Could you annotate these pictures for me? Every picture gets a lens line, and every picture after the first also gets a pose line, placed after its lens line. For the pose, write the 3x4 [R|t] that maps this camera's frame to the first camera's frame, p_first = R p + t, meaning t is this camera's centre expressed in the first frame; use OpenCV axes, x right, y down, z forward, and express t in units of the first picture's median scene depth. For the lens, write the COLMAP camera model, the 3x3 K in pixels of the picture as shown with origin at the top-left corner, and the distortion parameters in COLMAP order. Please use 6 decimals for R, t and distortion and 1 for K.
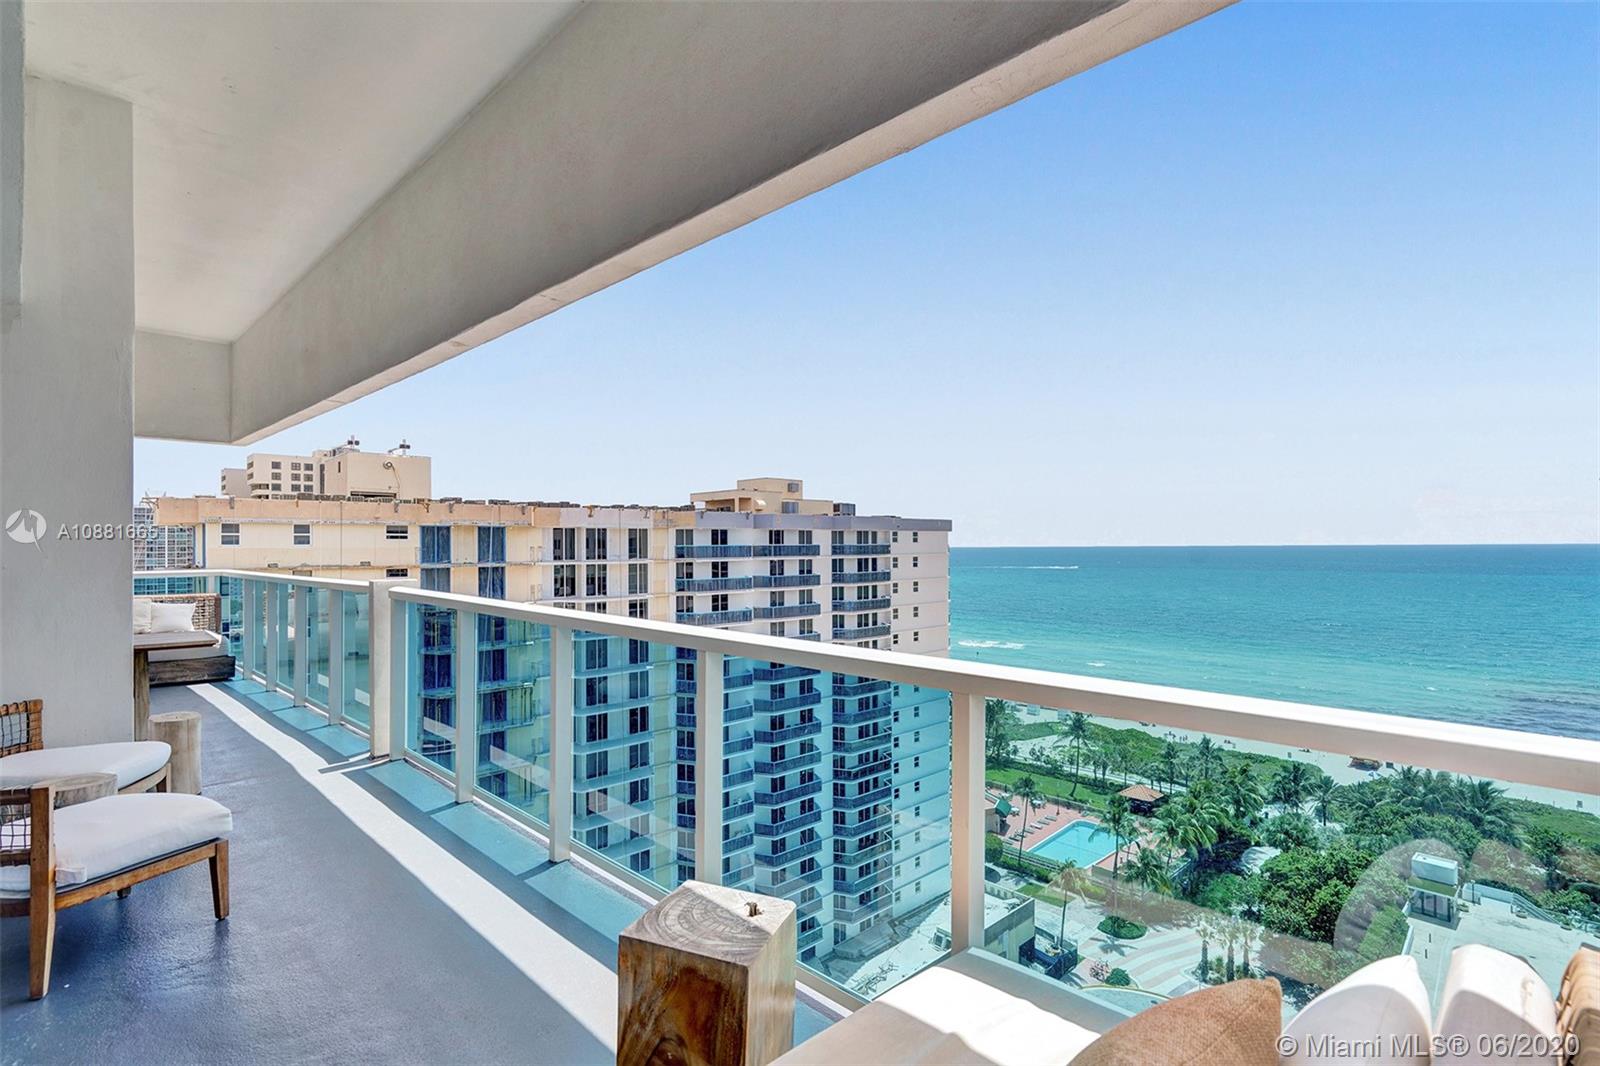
lens RADIAL K [[765.0, 0, 791.8], [0, 765.0, 544.5], [0, 0, 1]] dist [-0.002451, -0.000650]
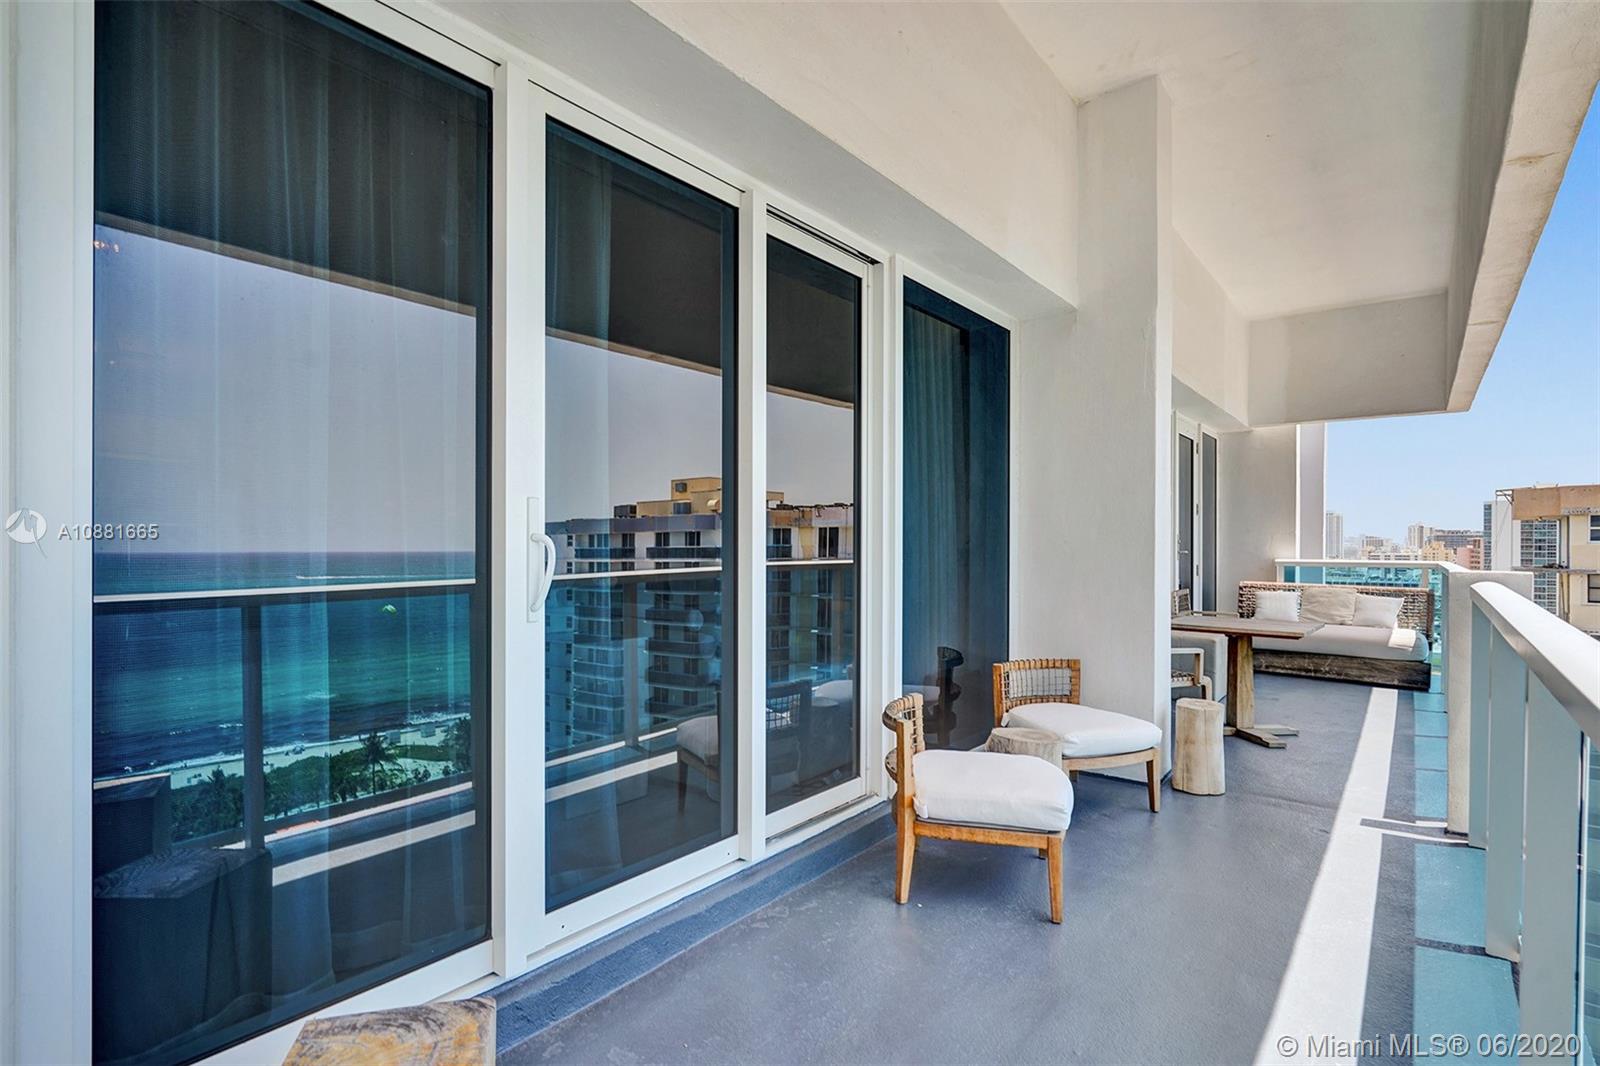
lens RADIAL K [[787.6, 0, 791.7], [0, 787.6, 543.3], [0, 0, 1]] dist [-0.000280, 0.000045]
pose [[0.100951, 0.003733, -0.994884, 0.088511], [-0.003905, 0.999987, 0.003356, 0.023807], [0.994884, 0.003547, 0.100965, 0.355816]]
